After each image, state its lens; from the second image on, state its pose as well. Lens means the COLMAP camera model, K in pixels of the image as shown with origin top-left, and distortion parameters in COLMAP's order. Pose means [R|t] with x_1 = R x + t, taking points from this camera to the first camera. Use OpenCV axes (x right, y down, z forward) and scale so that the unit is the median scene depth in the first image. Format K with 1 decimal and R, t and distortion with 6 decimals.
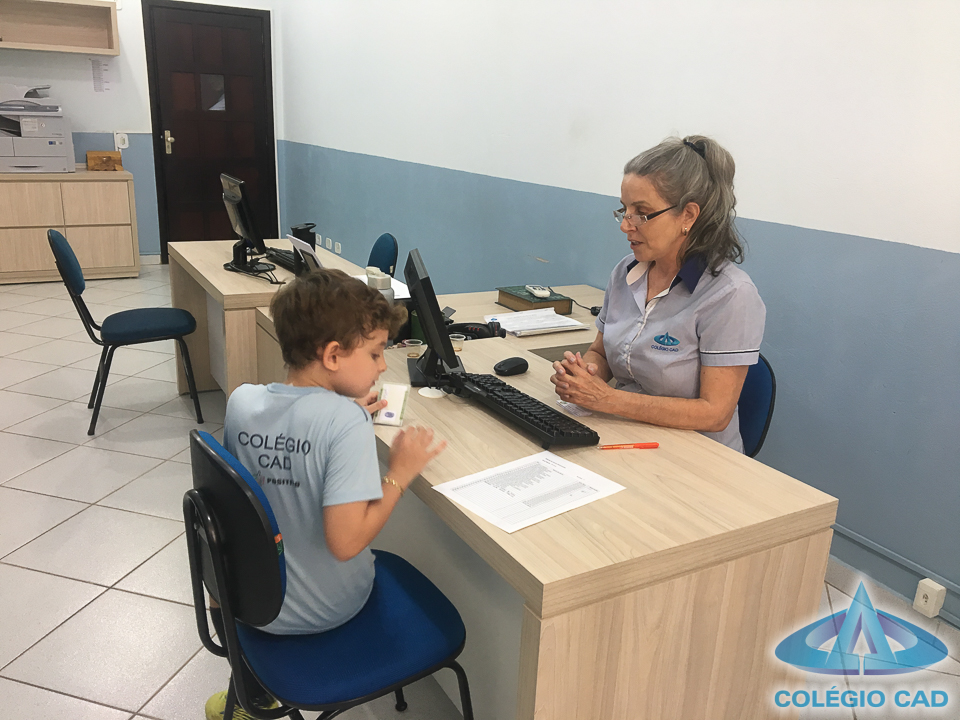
lens RADIAL K [[803.1, 0, 480.0], [0, 803.1, 360.0], [0, 0, 1]] dist [0.116095, -0.199150]
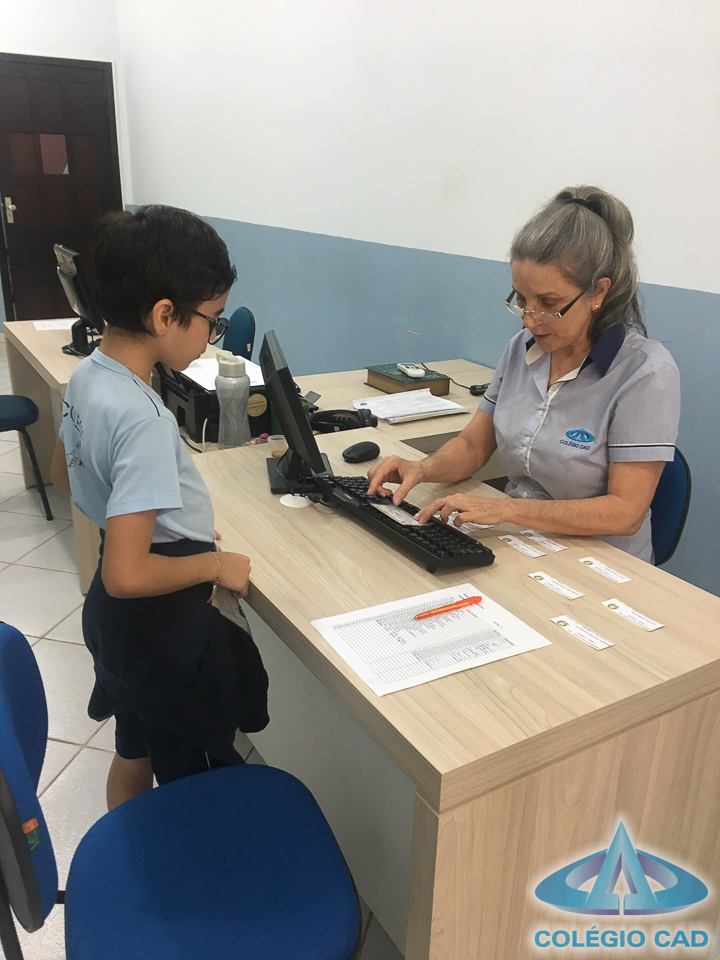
lens RADIAL K [[803.1, 0, 360.0], [0, 803.1, 480.0], [0, 0, 1]] dist [0.116095, -0.199150]
pose [[0.999558, -0.026199, 0.014051, -0.001662], [0.025217, 0.997498, 0.066045, -0.027040], [-0.015746, -0.065662, 0.997718, 0.103645]]
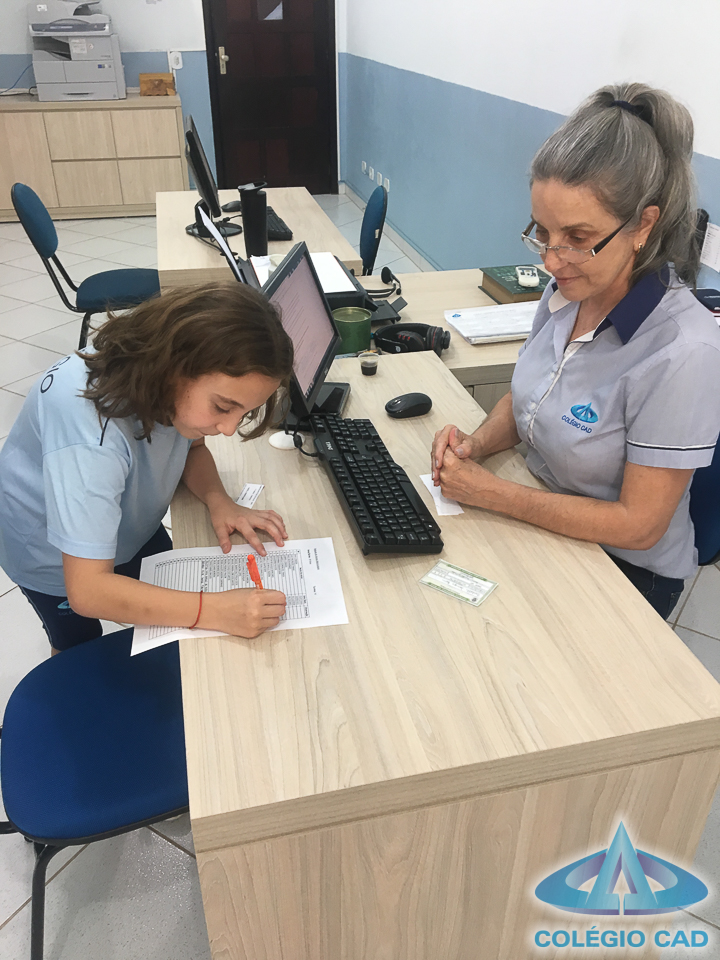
lens RADIAL K [[798.3, 0, 362.9], [0, 798.3, 491.7], [0, 0, 1]] dist [0.105464, -0.163953]
pose [[0.959921, 0.111793, -0.257008, 0.165811], [-0.045826, 0.967269, 0.249581, -0.082558], [0.276497, -0.227800, 0.933625, 0.196142]]
